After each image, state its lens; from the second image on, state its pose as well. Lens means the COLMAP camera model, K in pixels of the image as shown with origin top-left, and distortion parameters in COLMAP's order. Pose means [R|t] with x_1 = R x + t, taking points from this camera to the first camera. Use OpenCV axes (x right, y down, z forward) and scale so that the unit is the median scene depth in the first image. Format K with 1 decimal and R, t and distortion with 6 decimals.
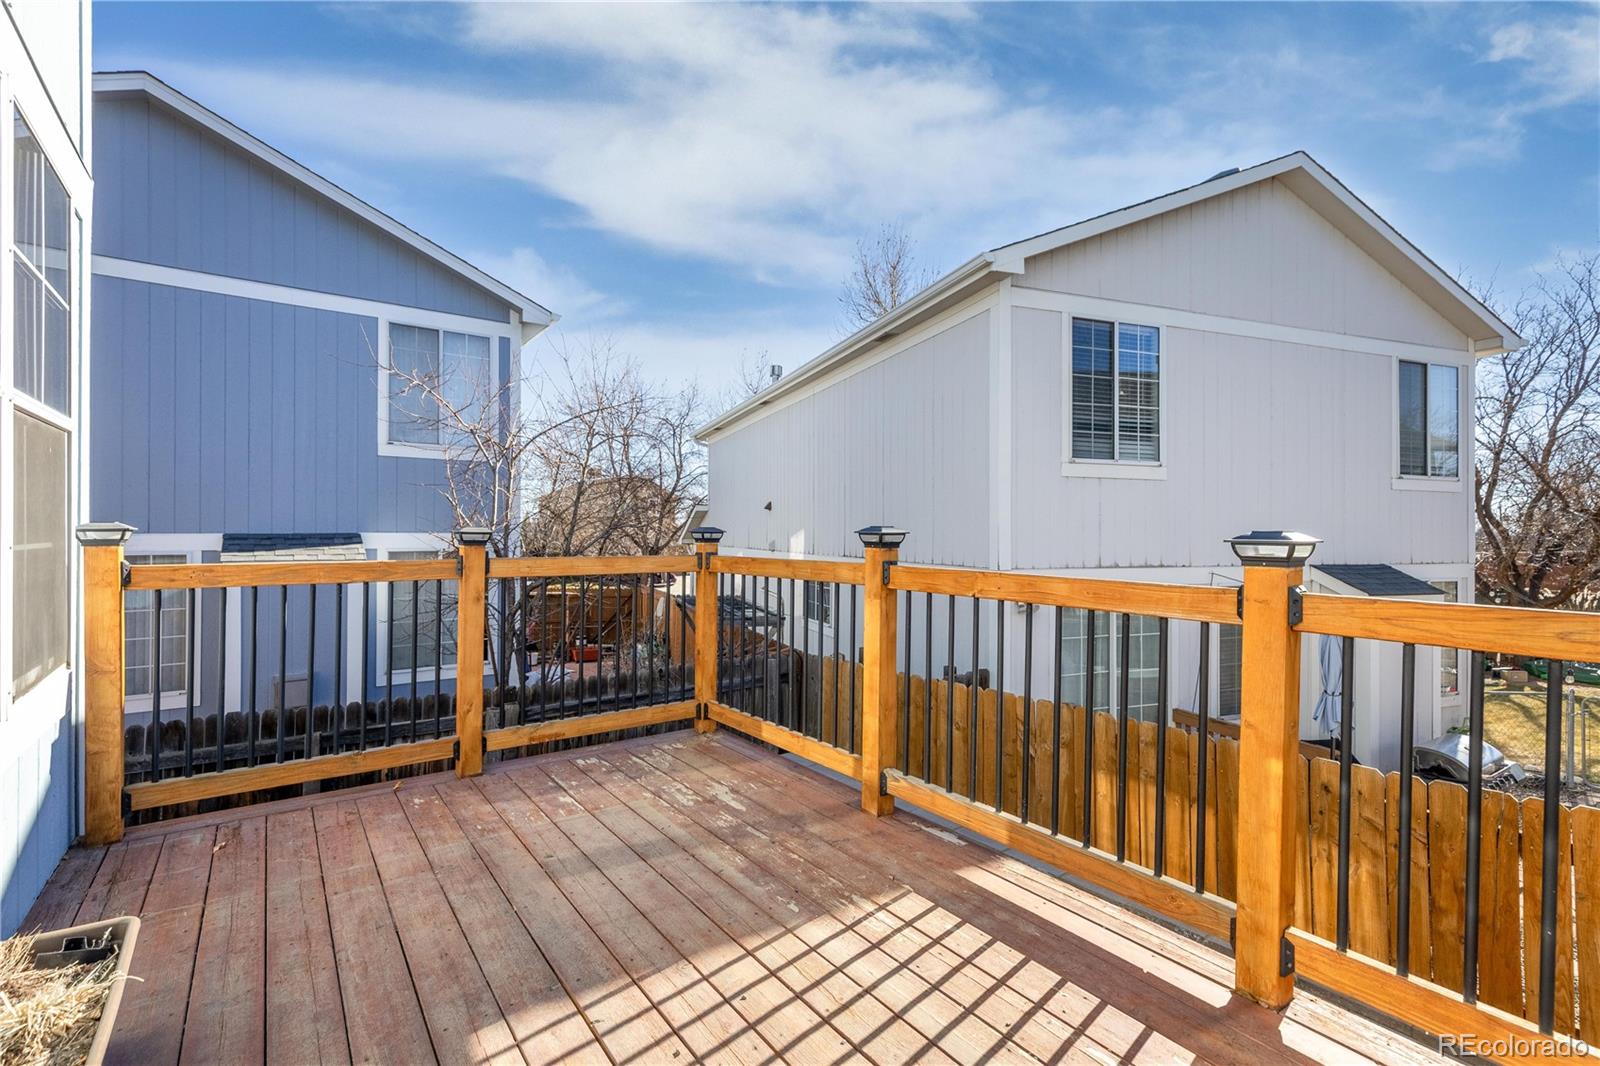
lens RADIAL K [[731.9, 0, 798.0], [0, 731.9, 531.3], [0, 0, 1]] dist [0.011792, -0.002470]
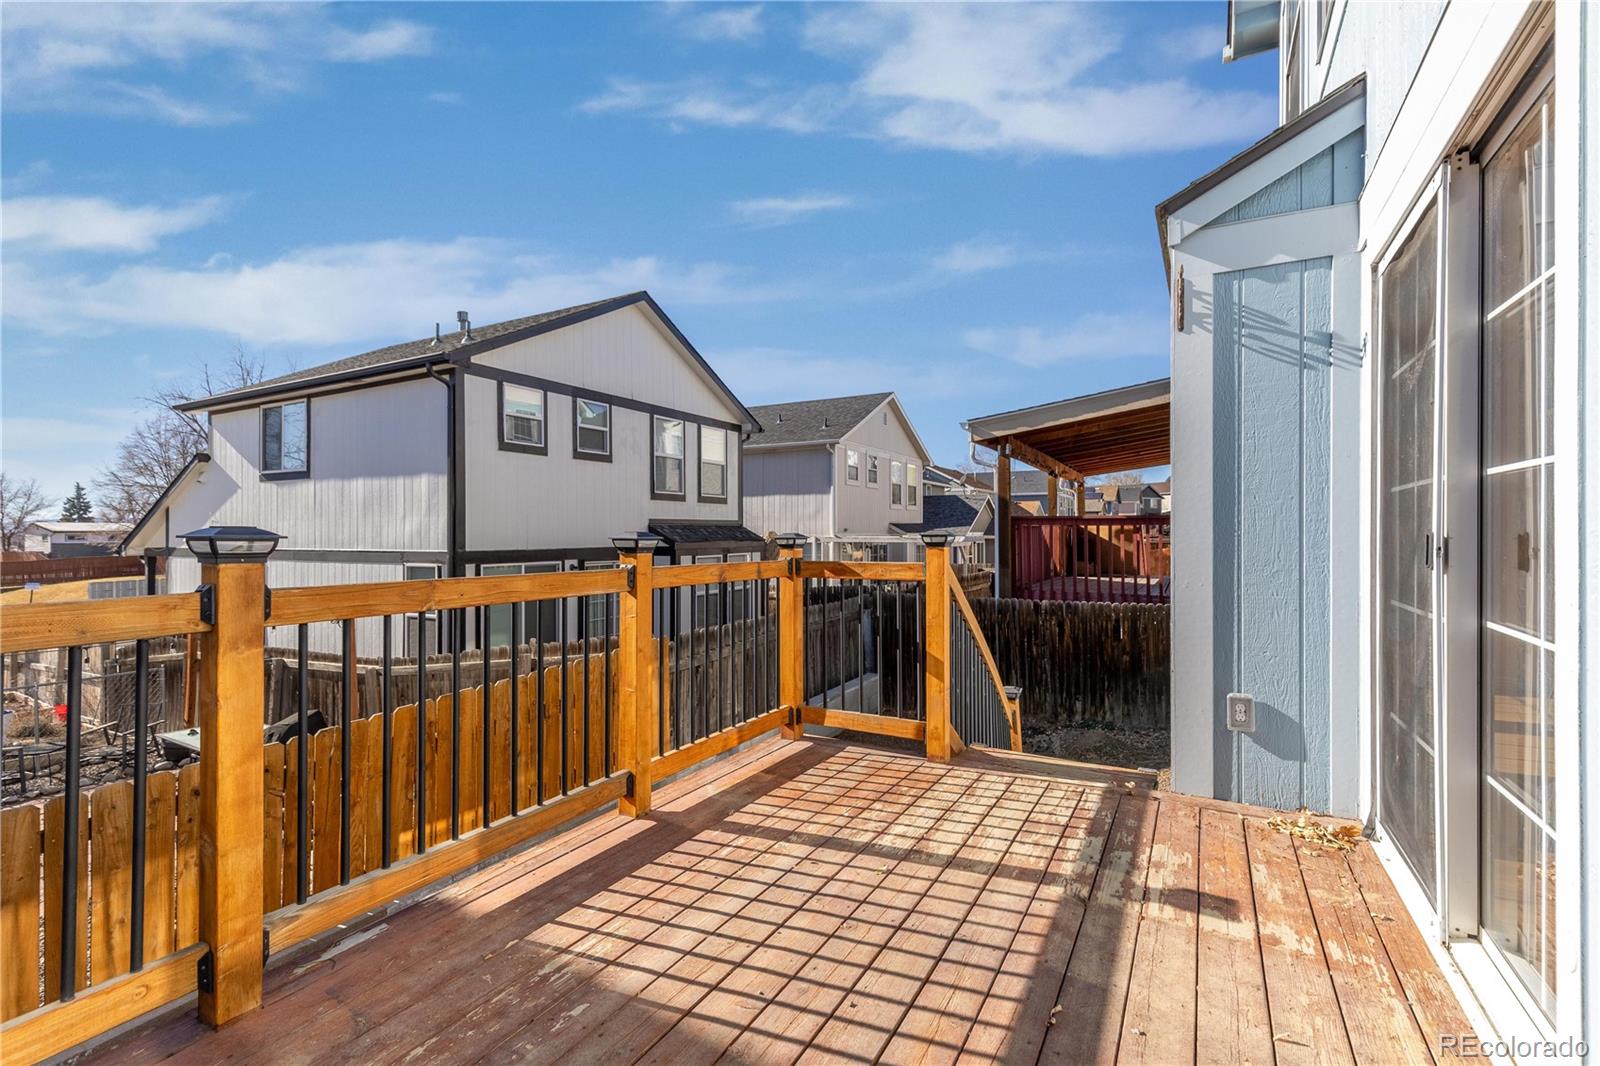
lens RADIAL K [[731.9, 0, 797.8], [0, 731.9, 528.3], [0, 0, 1]] dist [0.011792, -0.002470]
pose [[-0.422801, -0.002891, 0.906218, -0.896993], [0.000336, 0.999994, 0.003347, -0.008206], [-0.906222, 0.001720, -0.422798, 1.224201]]
